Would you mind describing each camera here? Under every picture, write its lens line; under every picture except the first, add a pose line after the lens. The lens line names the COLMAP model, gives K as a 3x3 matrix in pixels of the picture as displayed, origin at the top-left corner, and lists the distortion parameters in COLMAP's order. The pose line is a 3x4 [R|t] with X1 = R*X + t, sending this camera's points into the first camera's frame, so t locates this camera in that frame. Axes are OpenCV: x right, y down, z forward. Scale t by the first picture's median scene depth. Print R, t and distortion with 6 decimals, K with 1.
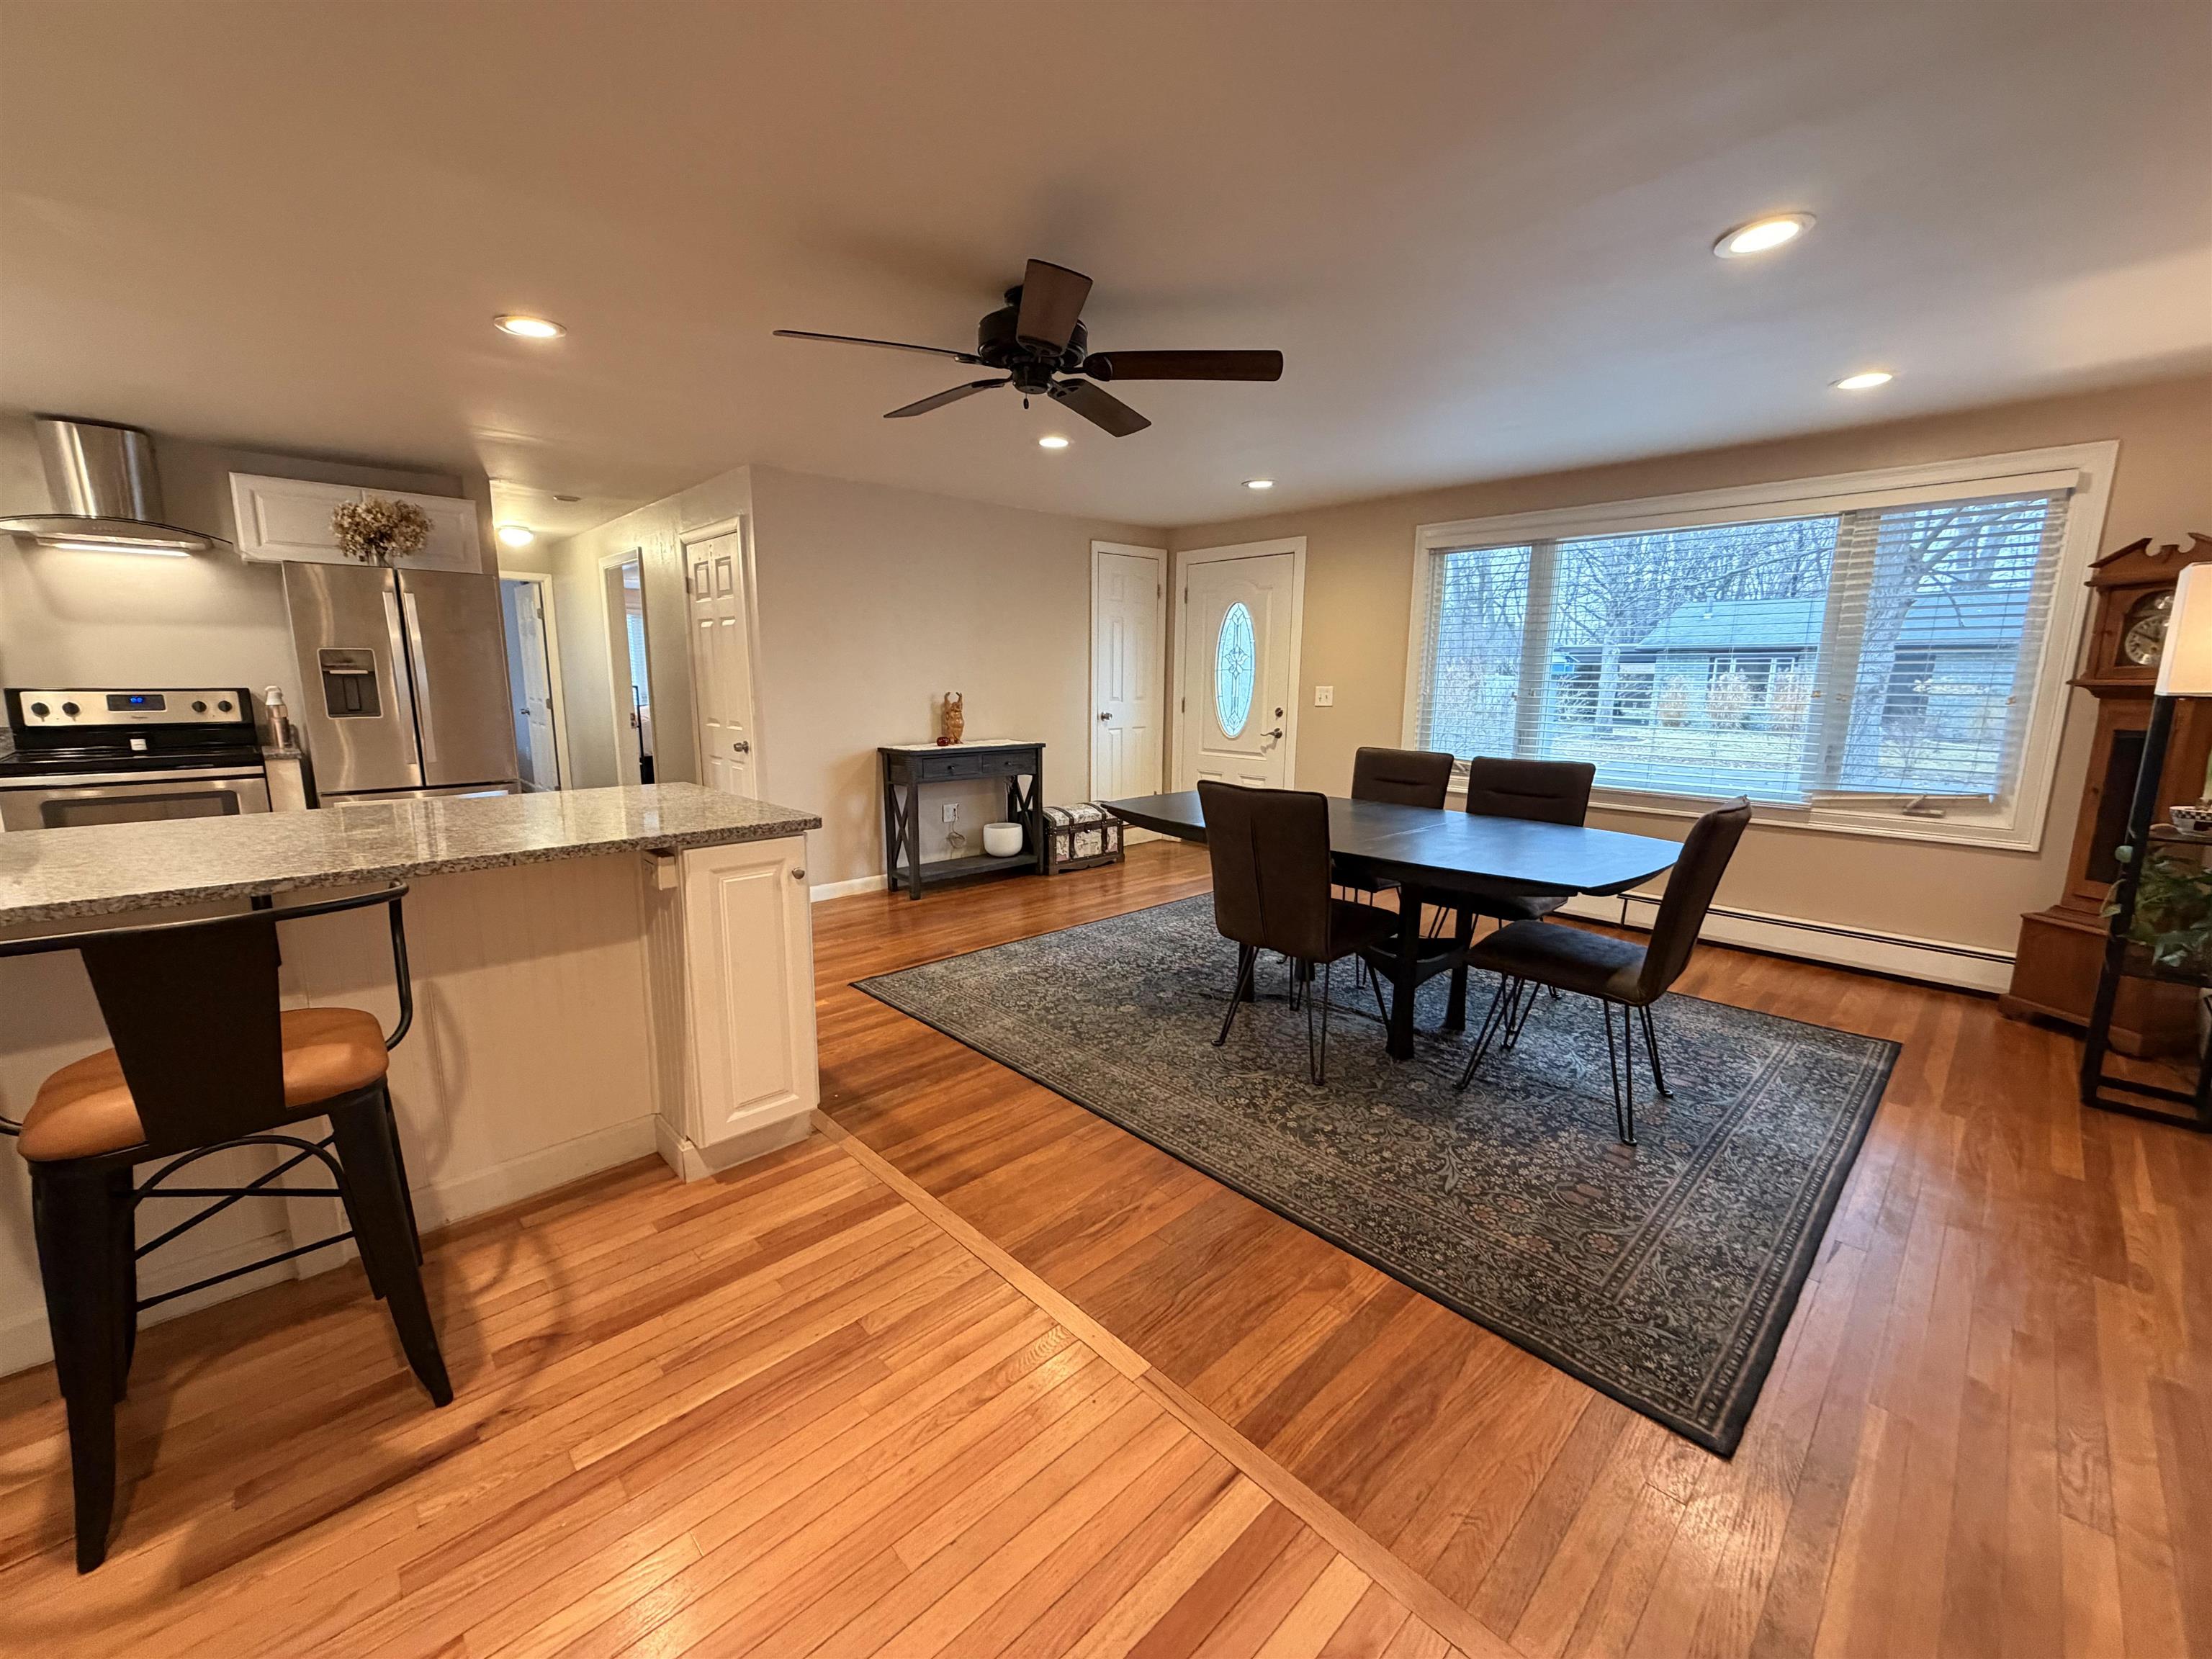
lens RADIAL K [[879.6, 0, 1097.1], [0, 879.6, 830.8], [0, 0, 1]] dist [0.000313, 0.000035]
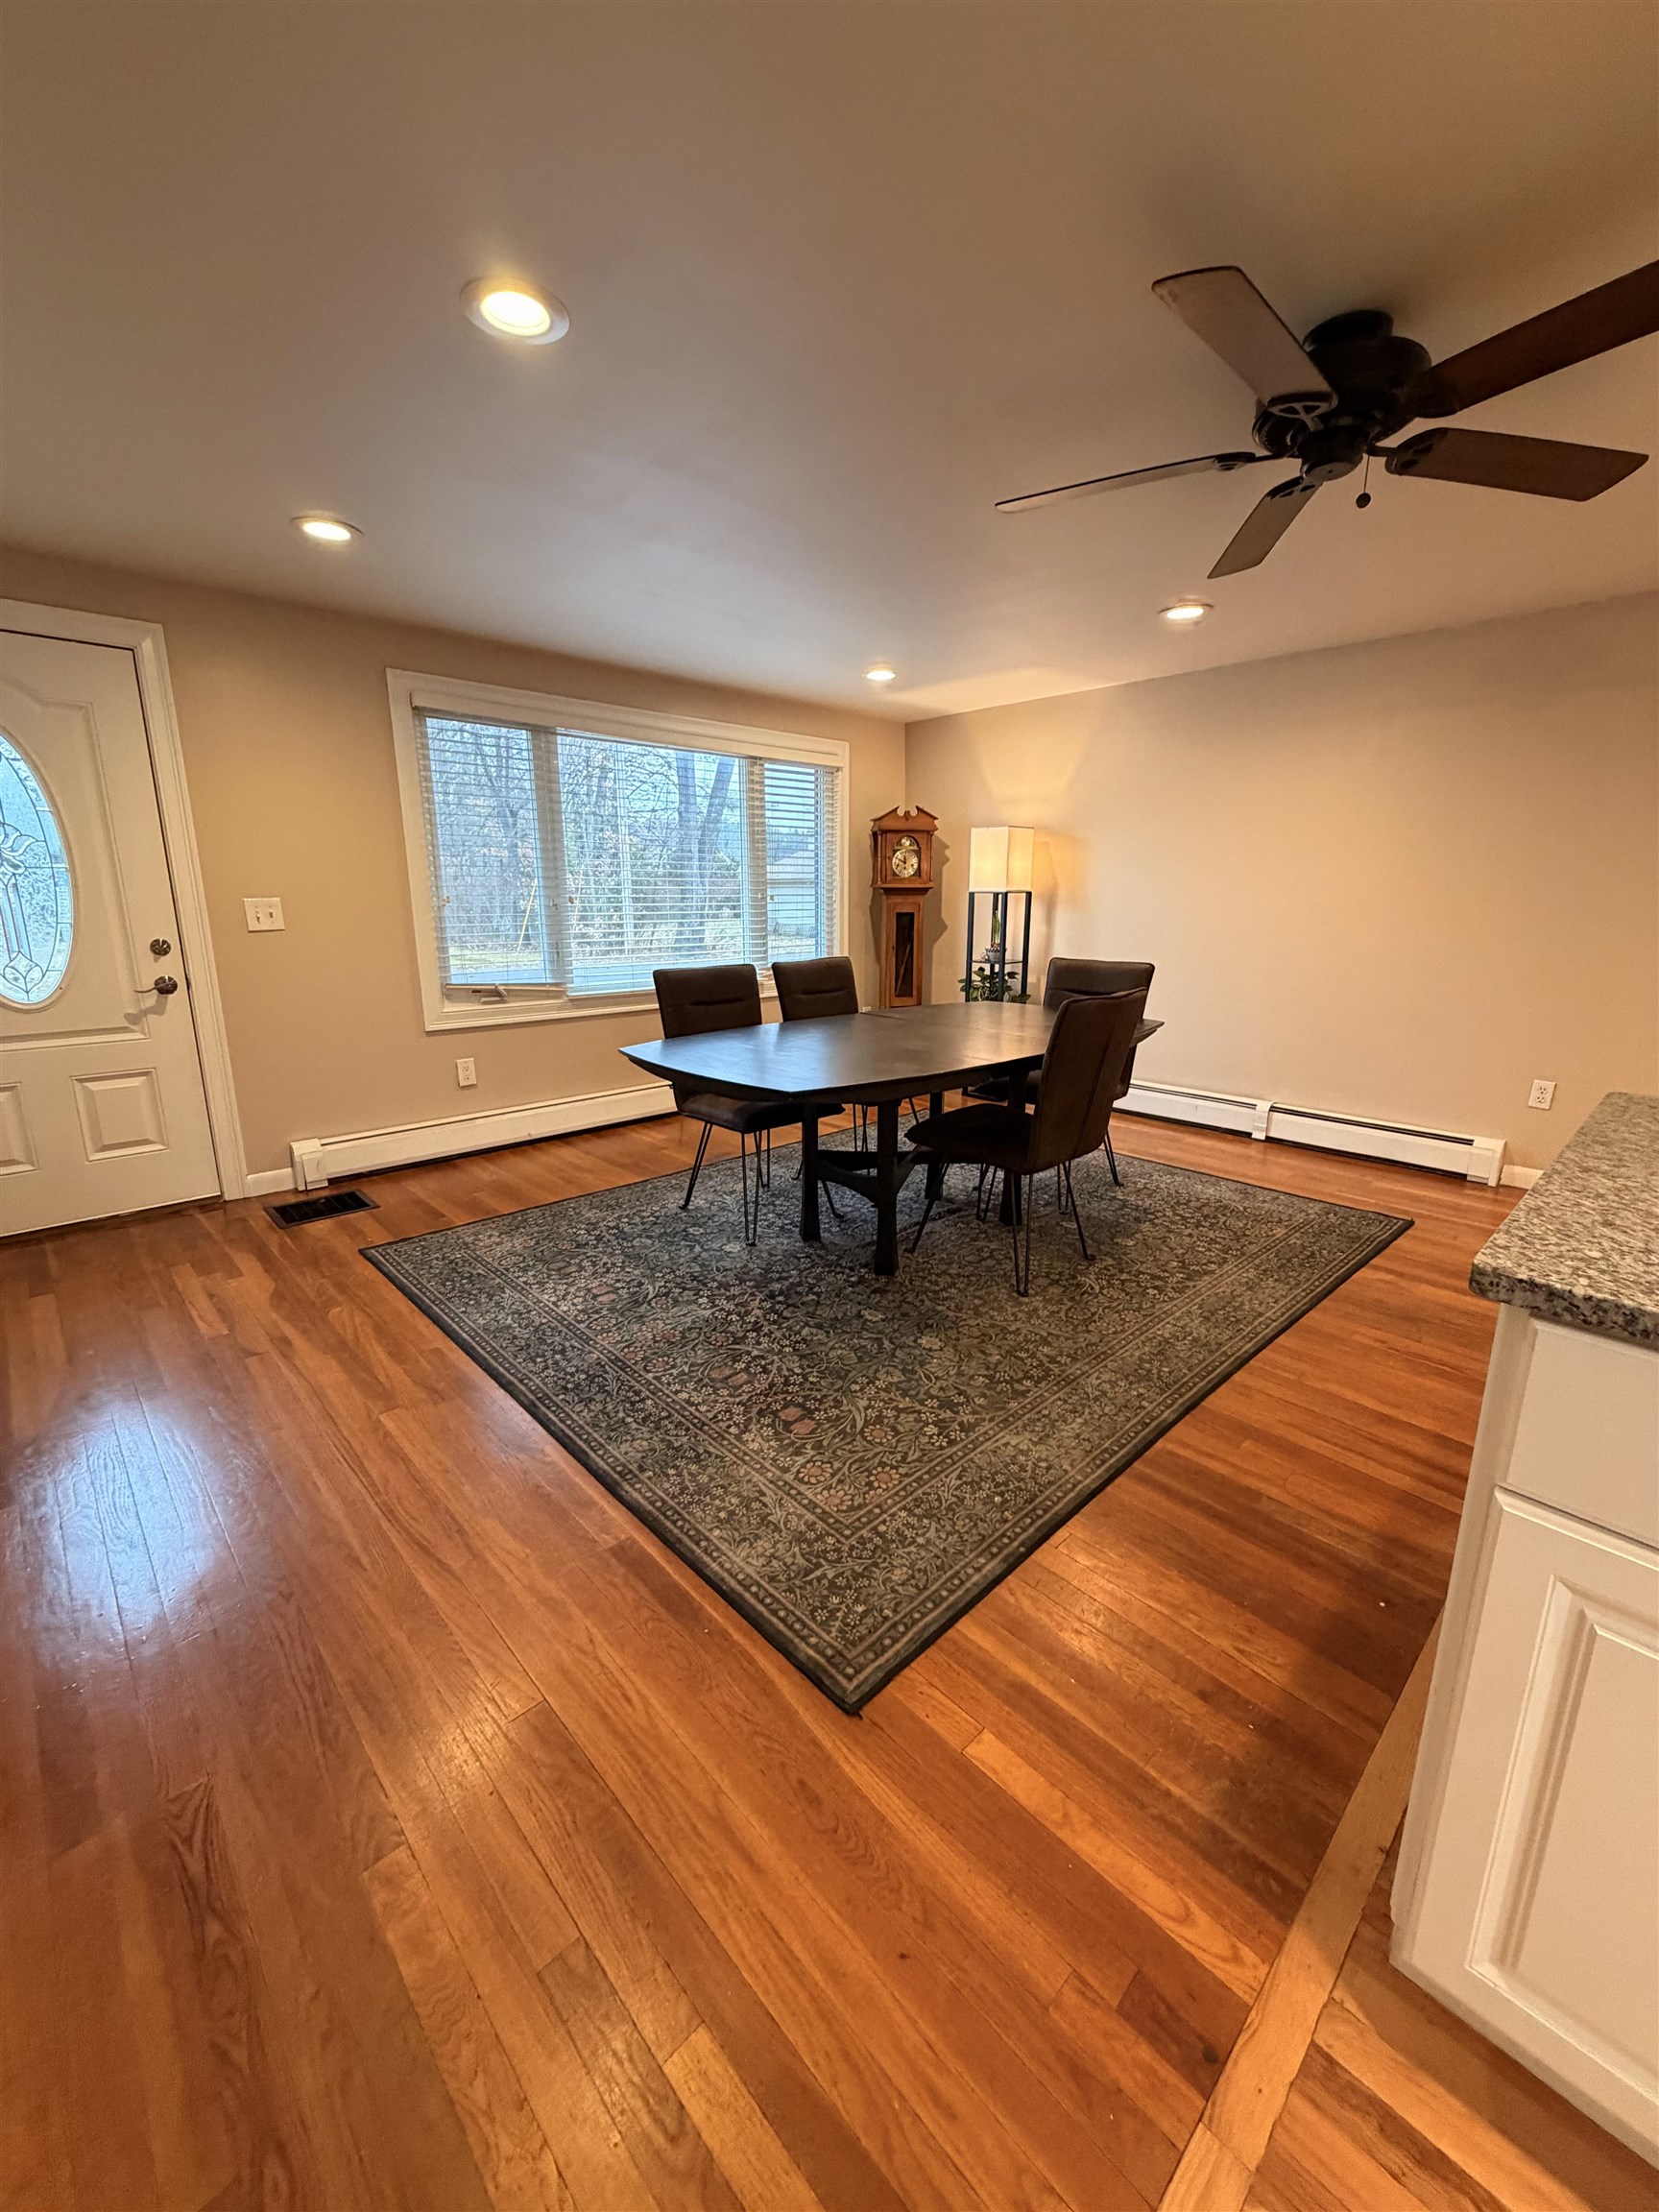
lens RADIAL K [[879.6, 0, 829.6], [0, 879.6, 1096.8], [0, 0, 1]] dist [0.000313, 0.000035]
pose [[-0.005256, -0.232882, 0.972491, -0.545752], [0.172780, 0.957666, 0.230266, -0.152021], [-0.984946, 0.169237, 0.035204, 0.894707]]
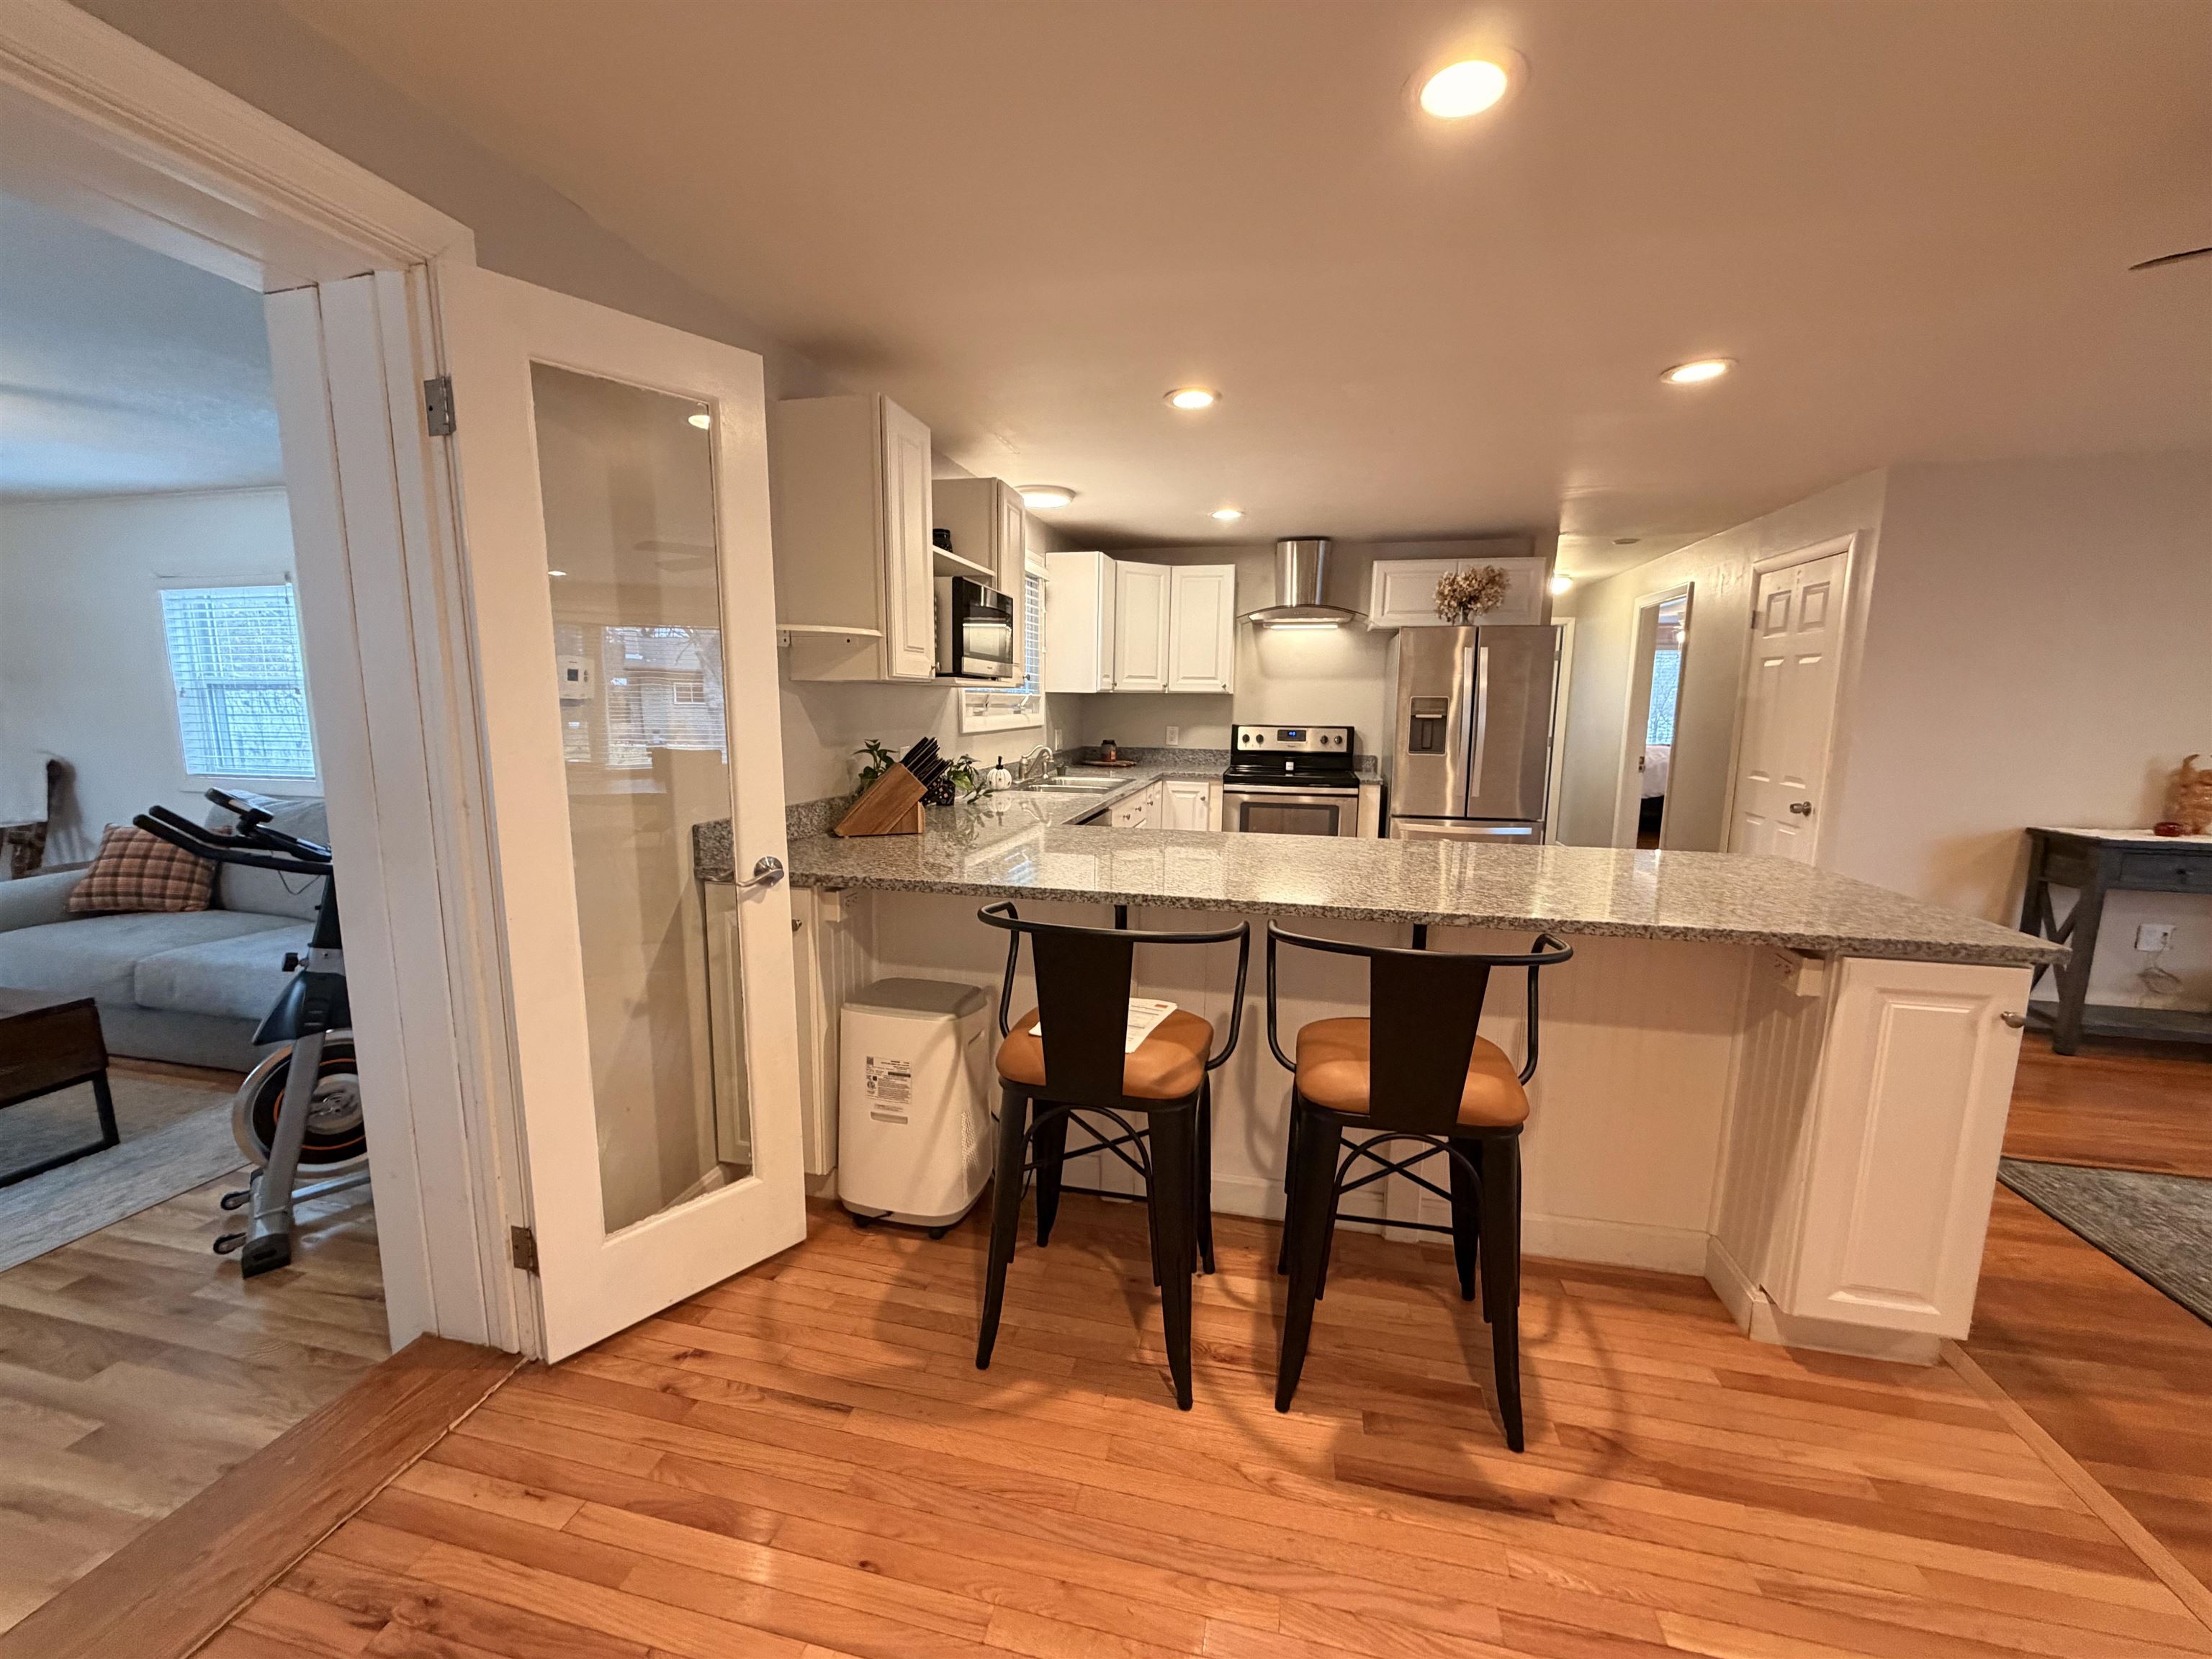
lens RADIAL K [[879.6, 0, 1096.7], [0, 879.6, 830.8], [0, 0, 1]] dist [0.000313, 0.000035]
pose [[0.552396, 0.121726, -0.824646, -0.102603], [-0.151261, 0.987494, 0.044440, -0.012871], [0.819743, 0.100188, 0.563900, -0.020312]]
